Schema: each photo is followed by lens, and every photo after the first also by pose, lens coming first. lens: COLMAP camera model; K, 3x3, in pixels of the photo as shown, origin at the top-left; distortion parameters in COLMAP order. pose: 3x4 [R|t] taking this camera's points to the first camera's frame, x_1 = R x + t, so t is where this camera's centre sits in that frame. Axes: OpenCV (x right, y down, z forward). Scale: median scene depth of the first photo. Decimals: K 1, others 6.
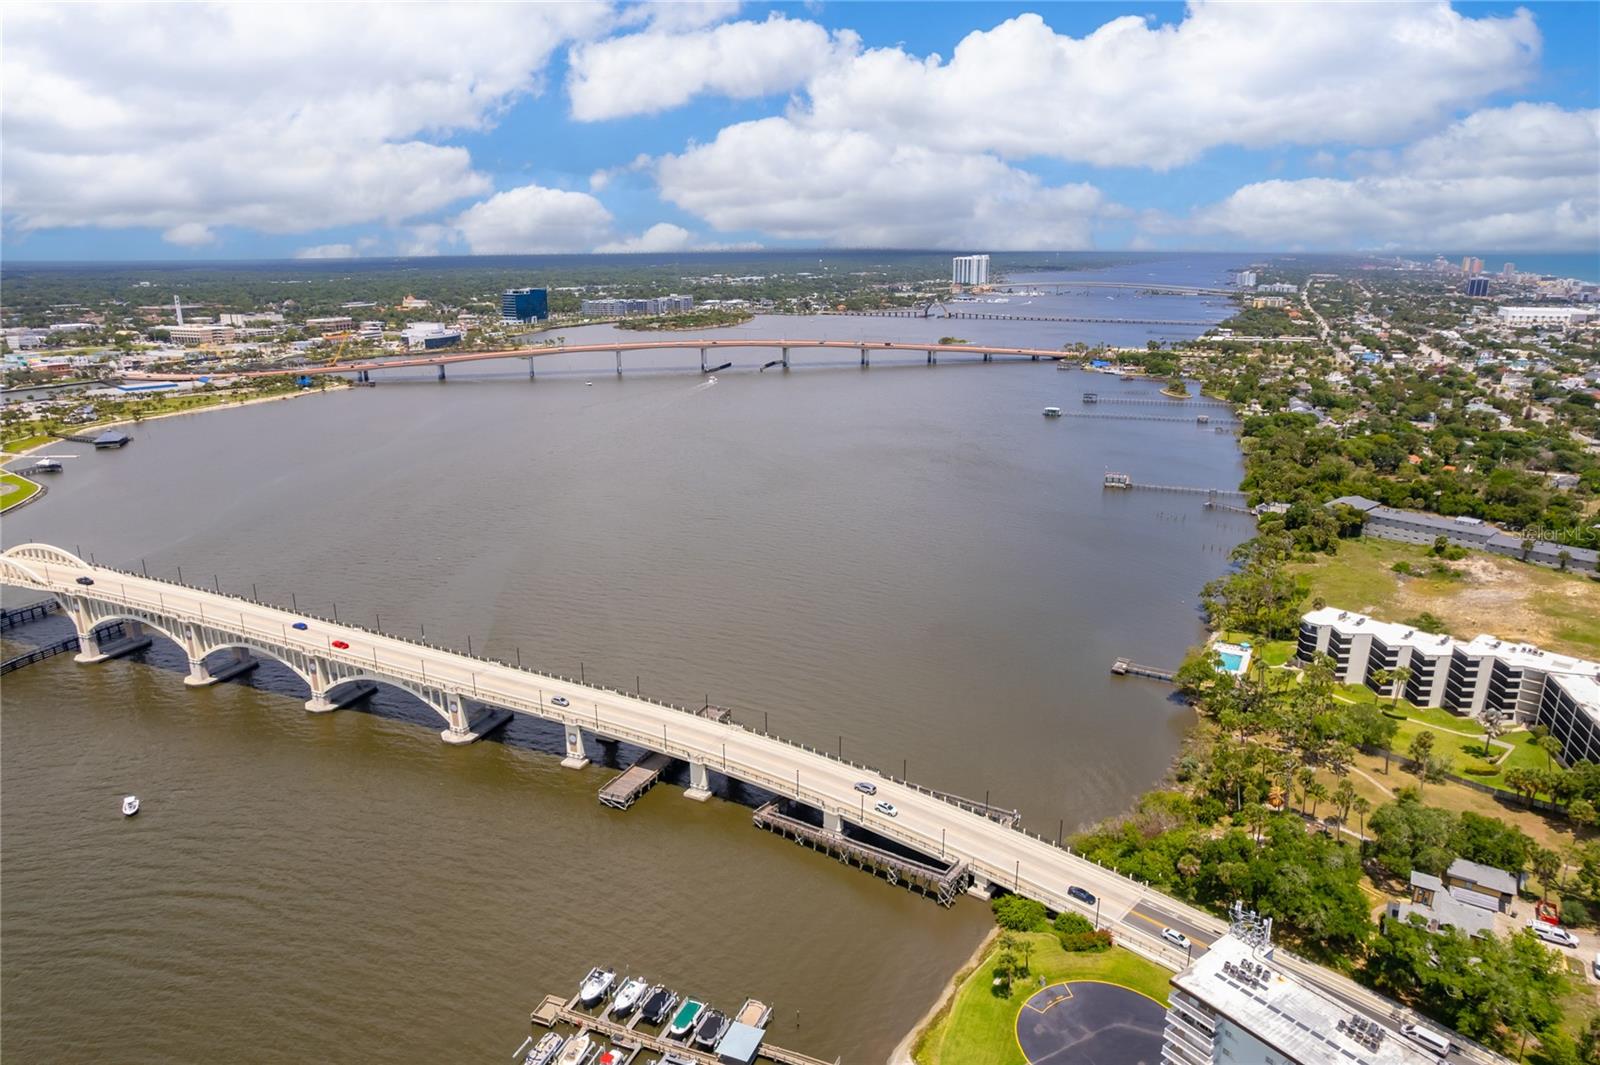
lens RADIAL K [[1026.4, 0, 802.4], [0, 1026.4, 537.6], [0, 0, 1]] dist [-0.079996, 0.073008]
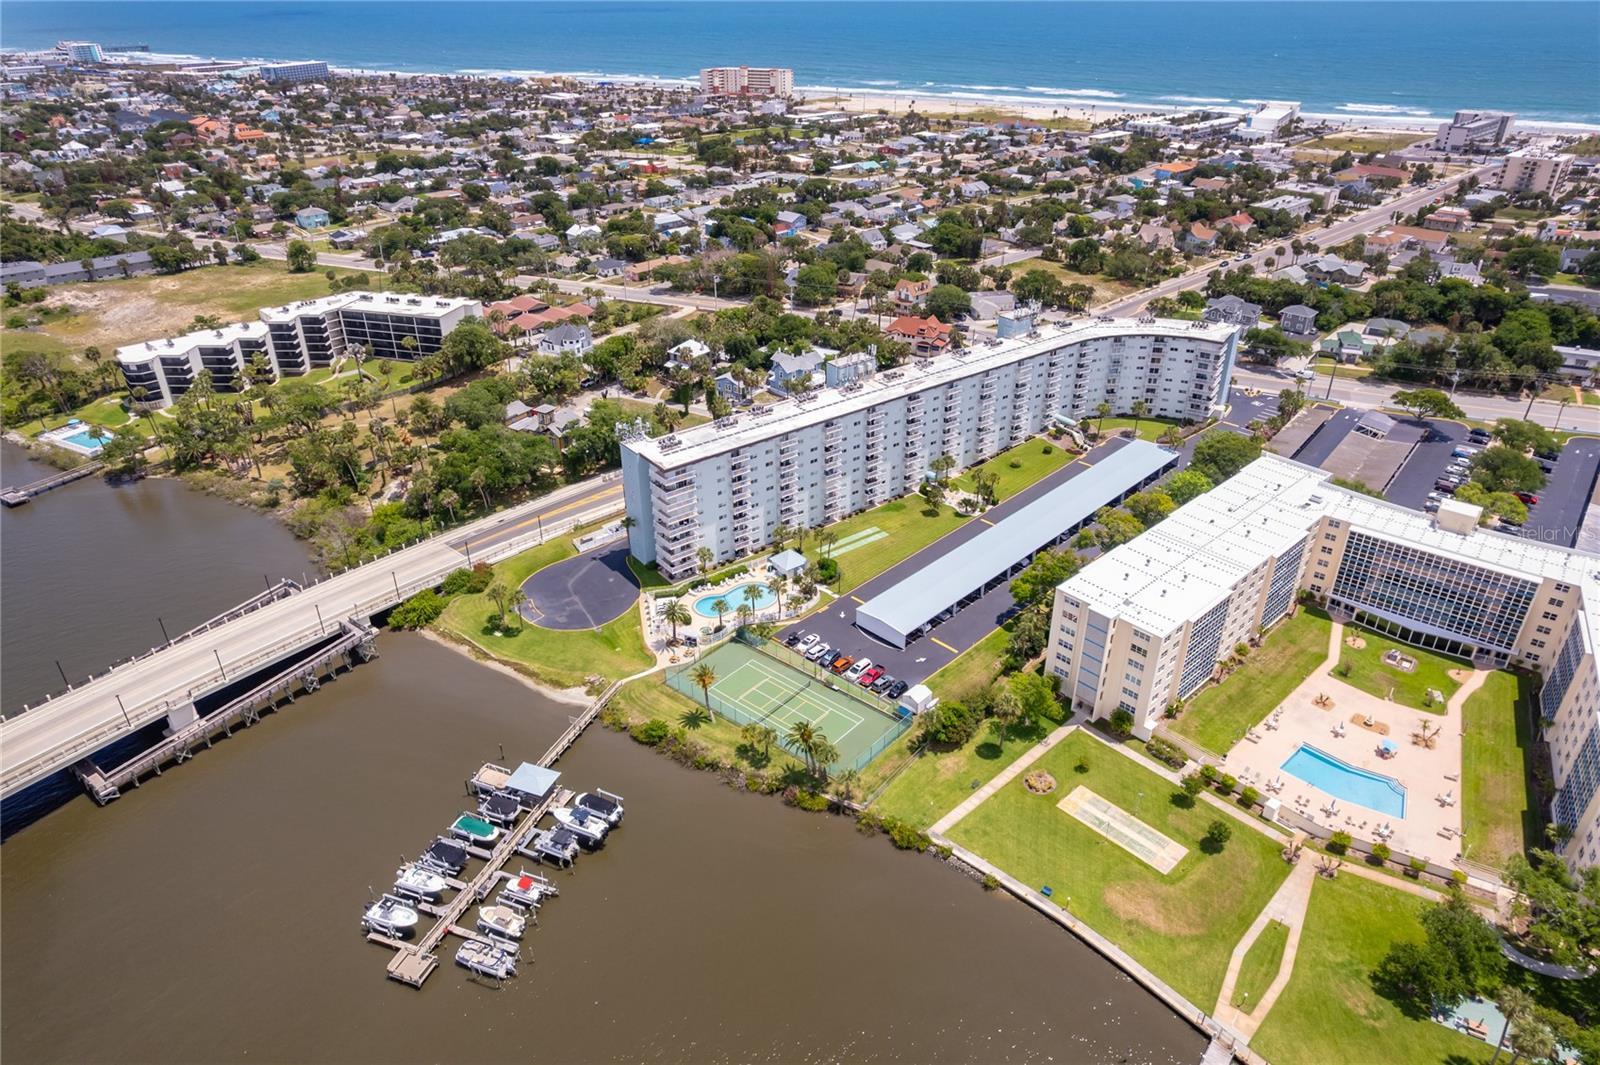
lens RADIAL K [[1026.4, 0, 802.4], [0, 1026.4, 537.6], [0, 0, 1]] dist [-0.079996, 0.073008]
pose [[-0.018563, -0.488811, 0.872192, -0.590390], [0.278447, 0.835303, 0.474064, -0.074425], [-0.960272, 0.251659, 0.120602, 0.400543]]
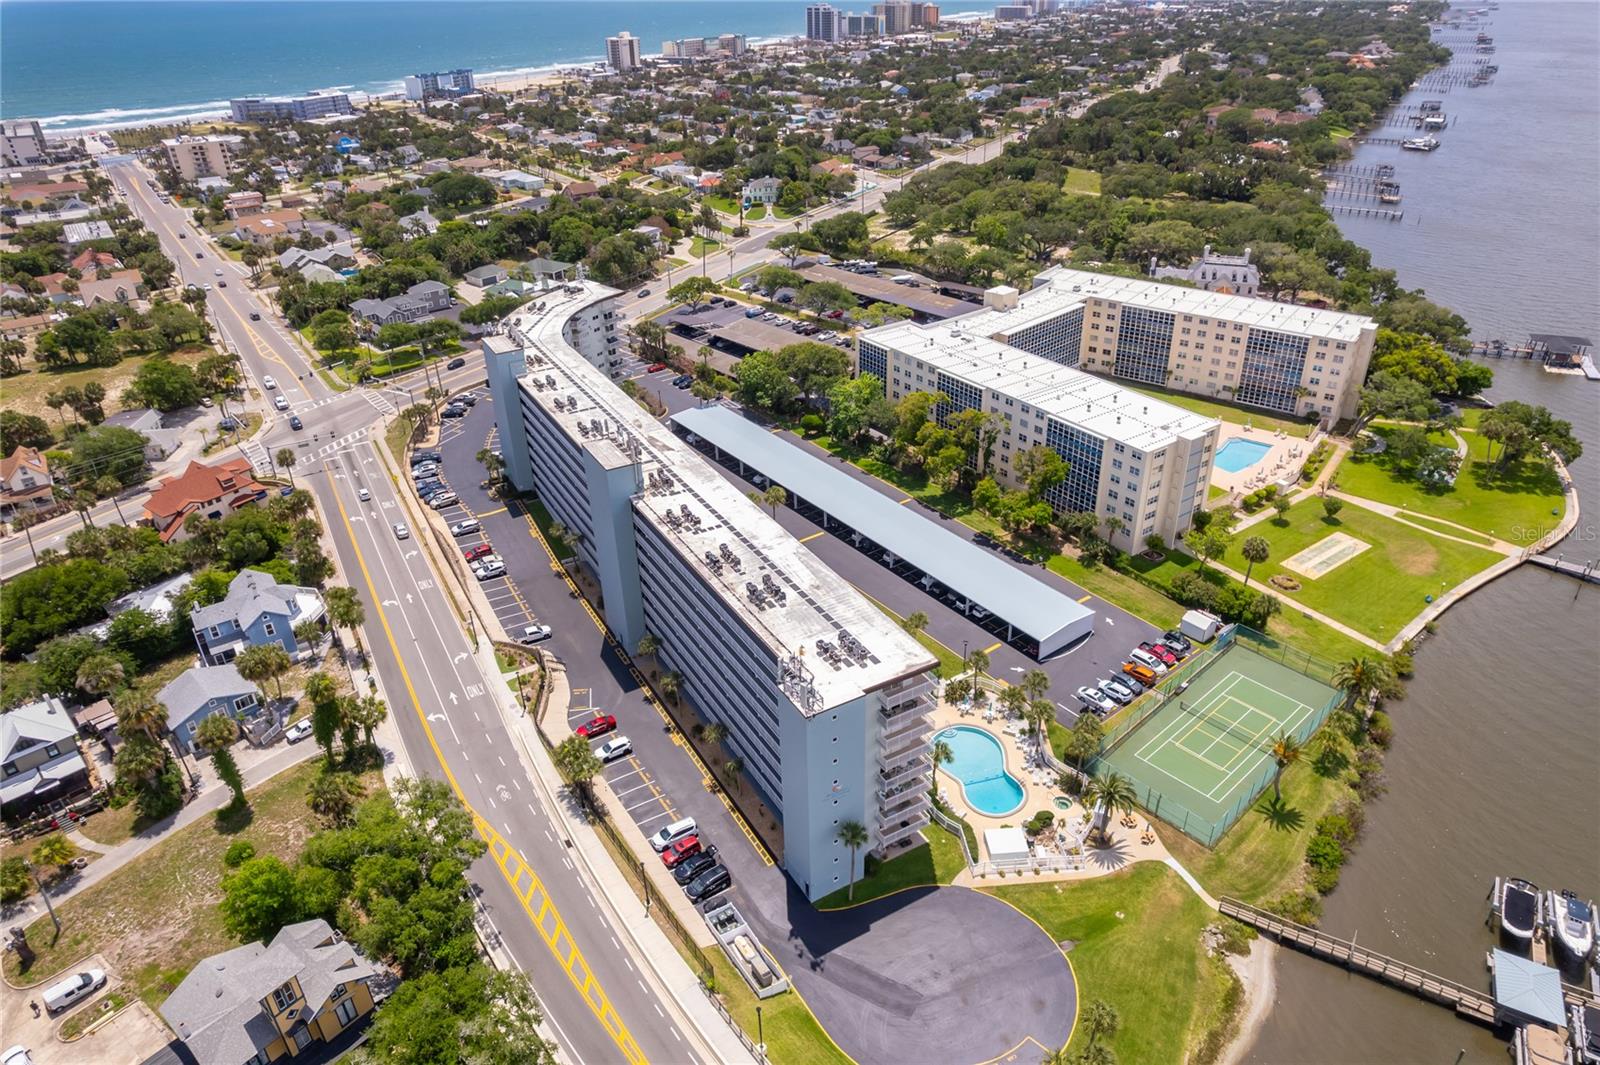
lens RADIAL K [[1026.4, 0, 802.4], [0, 1026.4, 537.6], [0, 0, 1]] dist [-0.079996, 0.073008]
pose [[-0.993621, -0.028826, 0.109021, 0.238844], [0.057135, 0.704815, 0.707086, -0.125906], [-0.097222, 0.708805, -0.698673, 0.918947]]
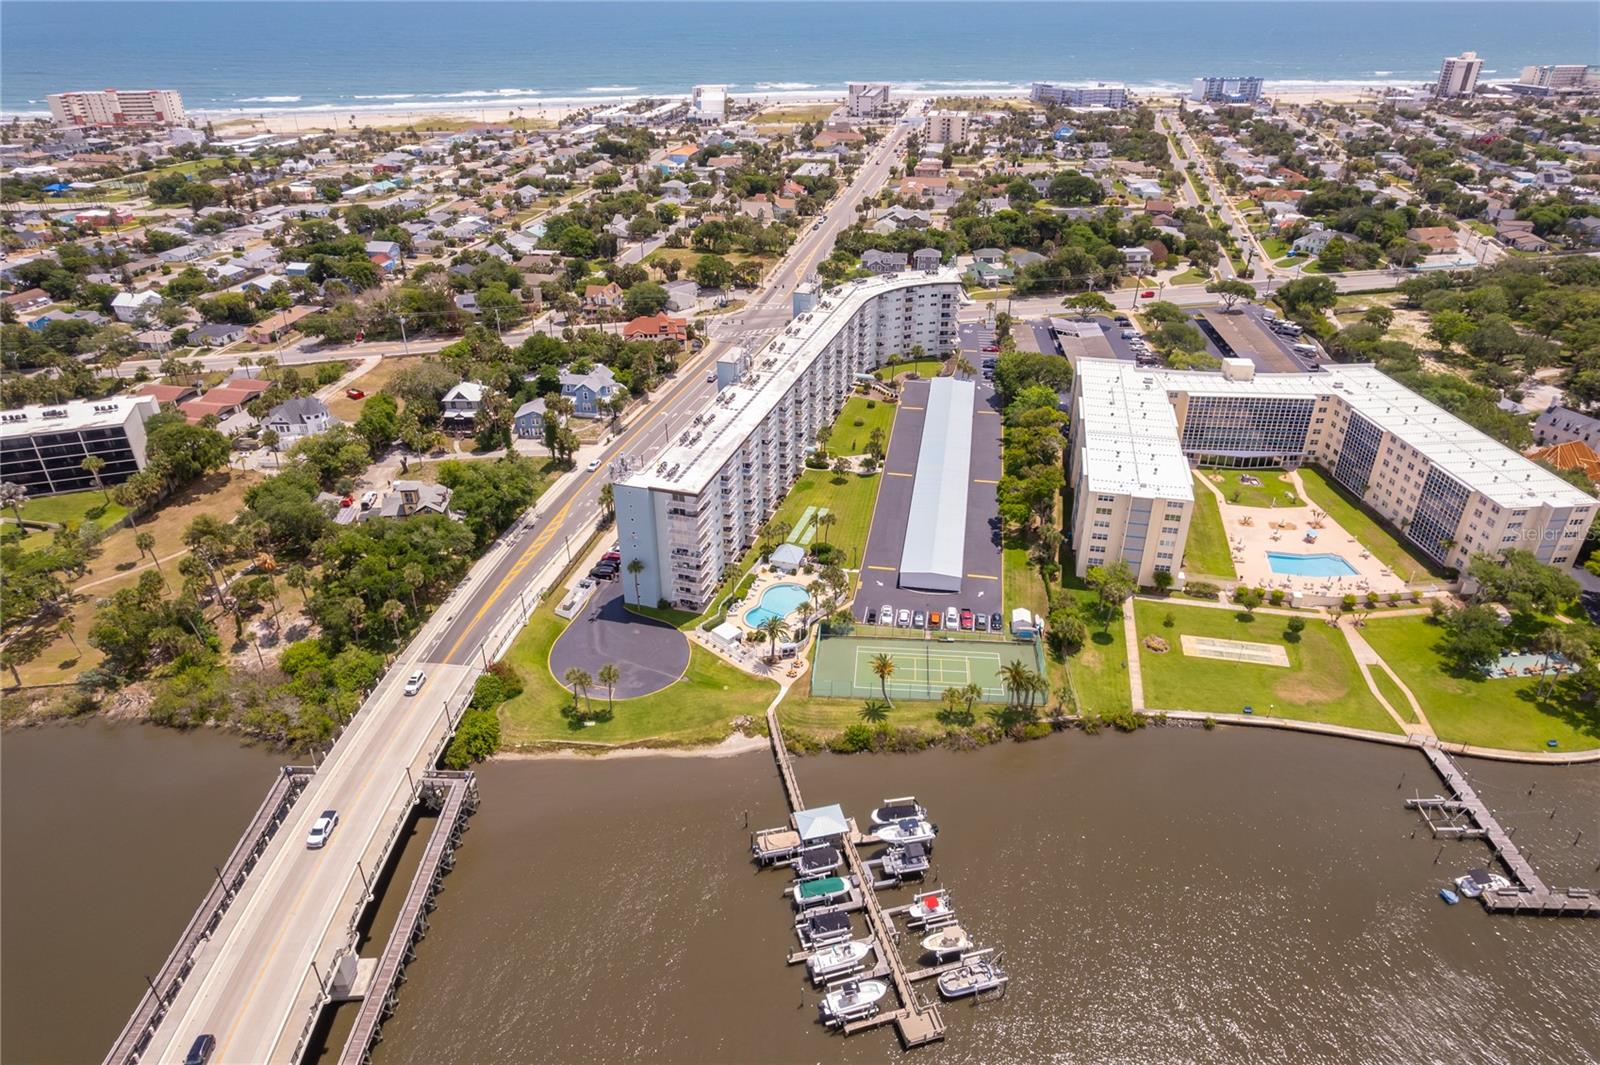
lens RADIAL K [[1026.4, 0, 802.4], [0, 1026.4, 537.6], [0, 0, 1]] dist [-0.079996, 0.073008]
pose [[-0.596941, -0.391509, 0.700273, -0.436759], [0.224021, 0.756789, 0.614072, -0.207226], [-0.770374, 0.523441, -0.364053, 0.871761]]
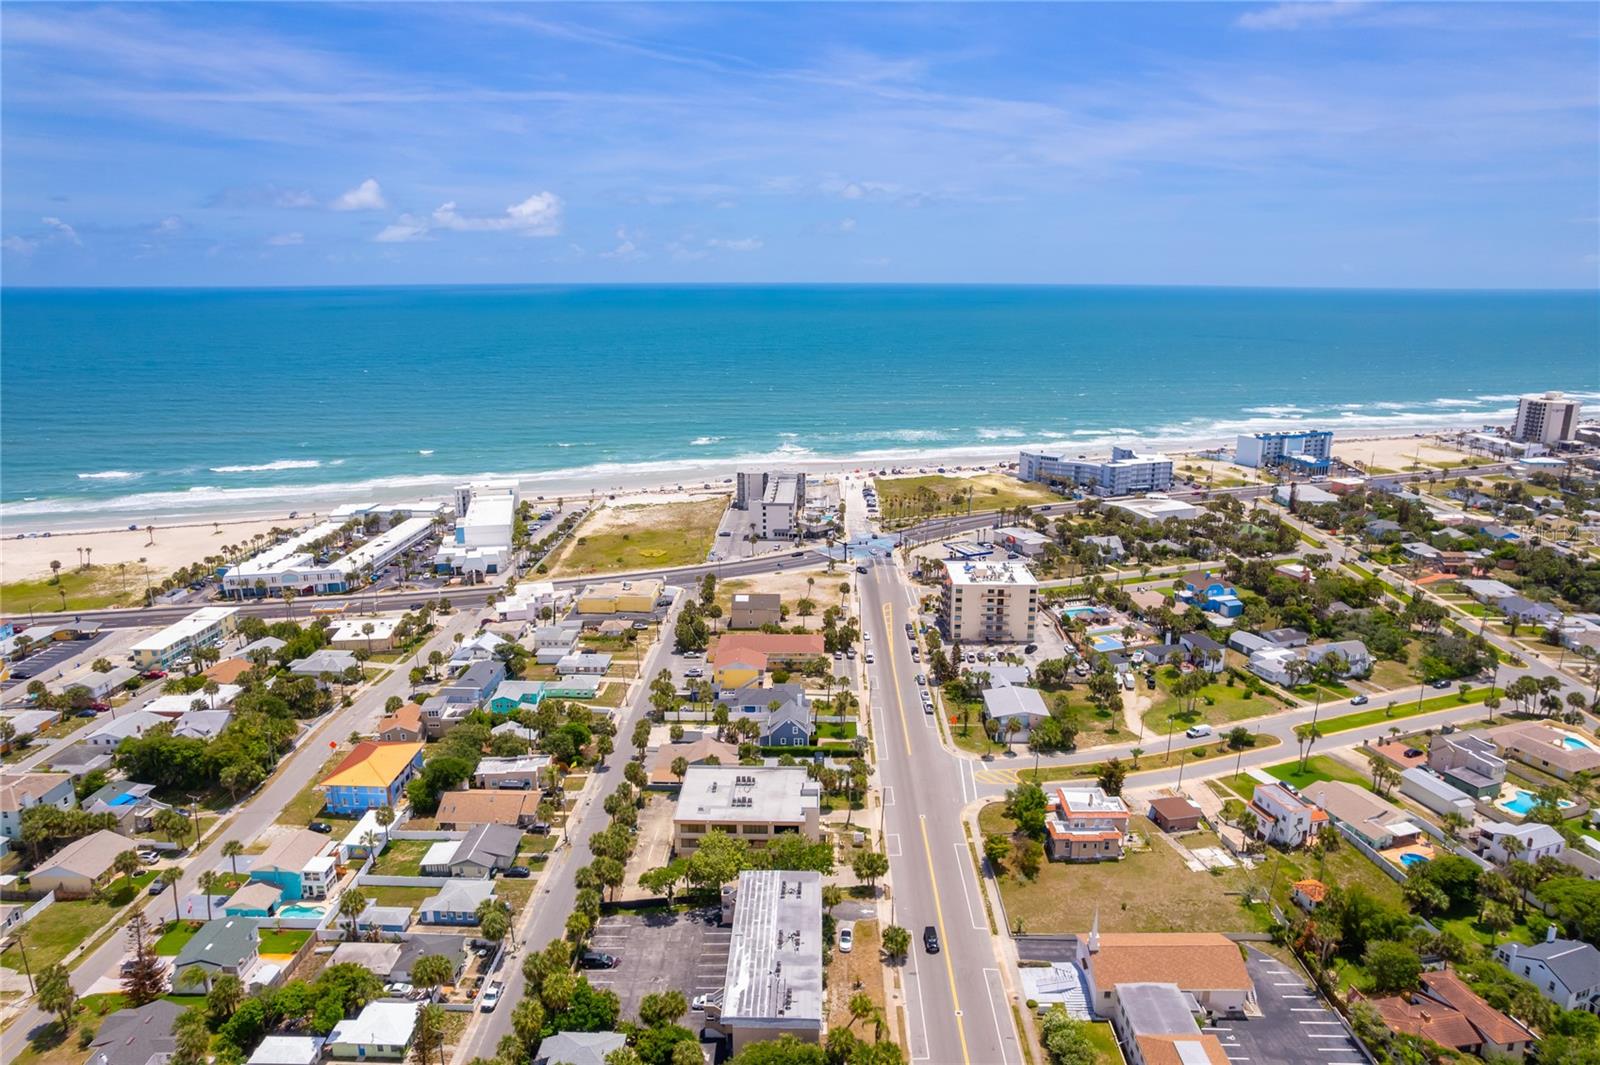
lens RADIAL K [[1009.7, 0, 800.0], [0, 1009.7, 532.5], [0, 0, 1]] dist [-0.067373, 0.057815]
pose [[-0.730996, -0.163027, 0.662621, 1.202357], [0.189135, 0.884593, 0.426291, 0.087581], [-0.655647, 0.436942, -0.615800, -0.214935]]
